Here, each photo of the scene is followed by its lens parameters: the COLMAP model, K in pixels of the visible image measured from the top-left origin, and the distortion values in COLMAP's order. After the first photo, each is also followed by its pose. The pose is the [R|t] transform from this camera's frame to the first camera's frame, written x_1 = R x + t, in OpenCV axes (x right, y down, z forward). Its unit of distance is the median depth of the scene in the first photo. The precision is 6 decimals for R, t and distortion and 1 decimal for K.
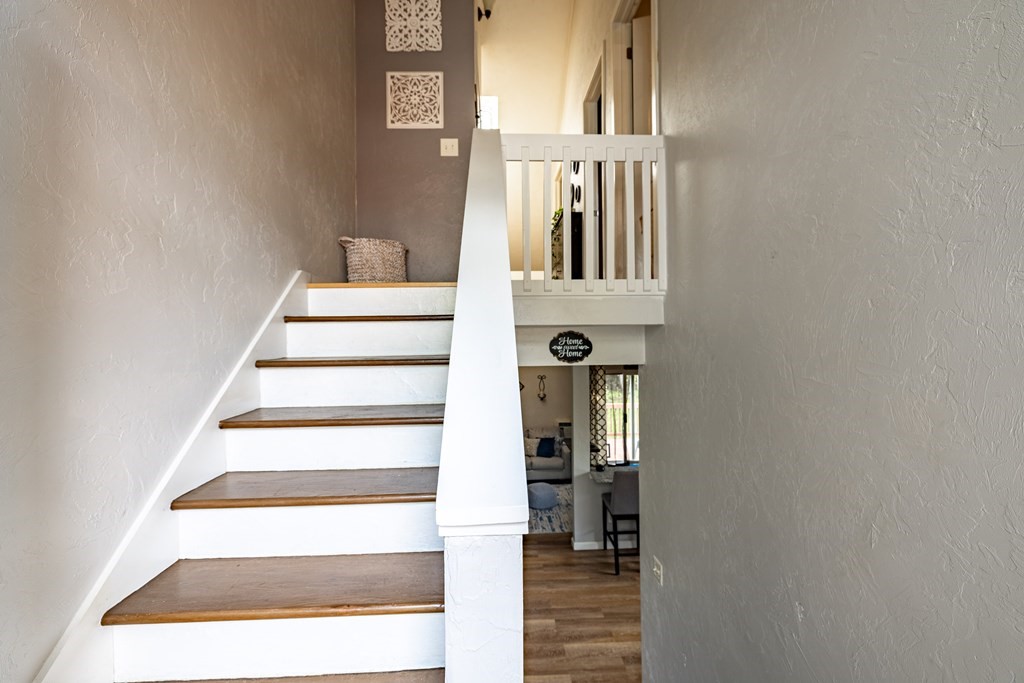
lens RADIAL K [[428.6, 0, 509.4], [0, 428.6, 338.7], [0, 0, 1]] dist [0.000805, -0.000034]
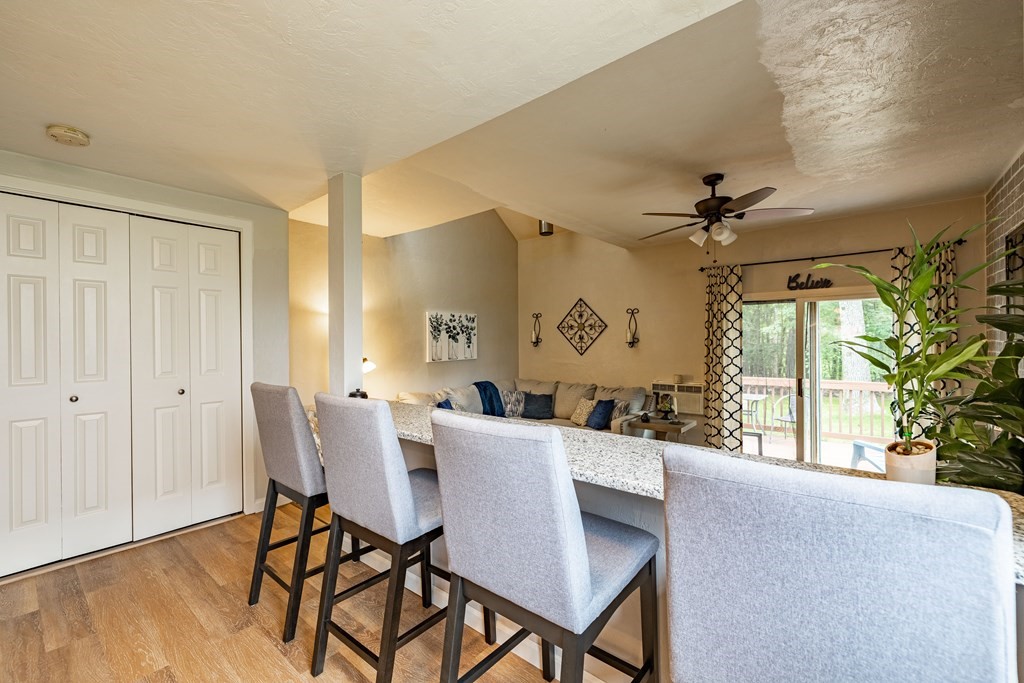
lens RADIAL K [[426.9, 0, 510.1], [0, 426.9, 337.6], [0, 0, 1]] dist [-0.002679, -0.000792]
pose [[0.739712, 0.001382, -0.672922, 0.801126], [0.005388, 0.999954, 0.007976, 0.267159], [0.672902, -0.009526, 0.739671, 0.881873]]
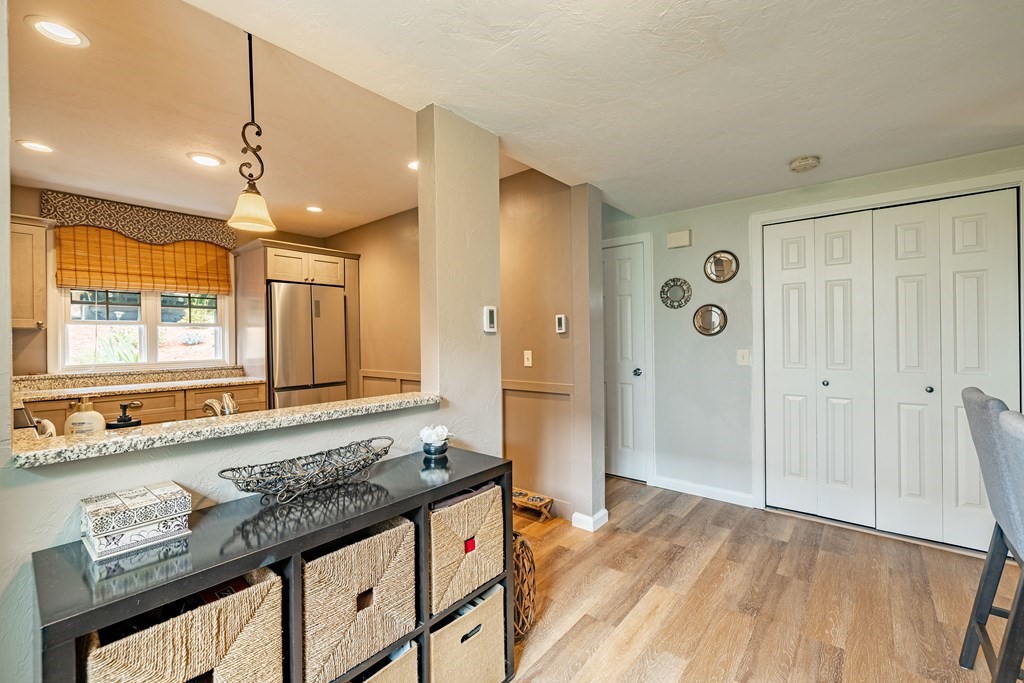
lens RADIAL K [[428.6, 0, 509.4], [0, 428.6, 338.7], [0, 0, 1]] dist [0.000805, -0.000034]
pose [[-0.676418, 0.021574, -0.736202, 0.815325], [0.026200, 0.999643, 0.005222, 0.264289], [0.736051, -0.015756, -0.676742, 1.003420]]
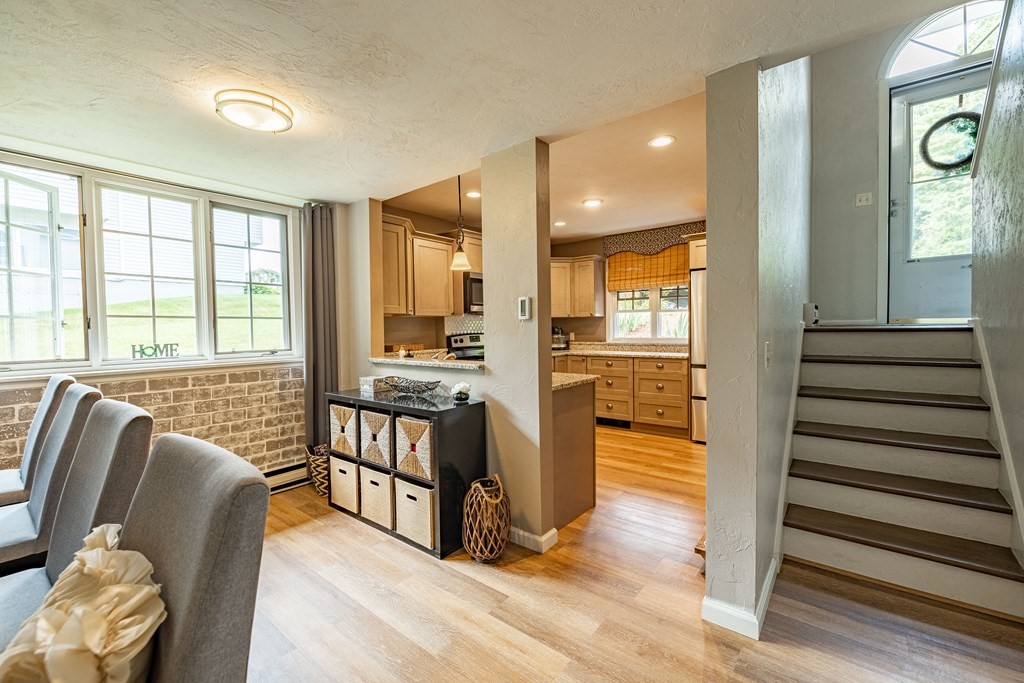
lens RADIAL K [[428.6, 0, 509.4], [0, 428.6, 338.7], [0, 0, 1]] dist [0.000805, -0.000034]
pose [[-0.752213, 0.006180, 0.658891, 0.105061], [0.019606, 0.999723, 0.013007, 0.276820], [-0.658628, 0.022702, -0.752126, 1.094724]]
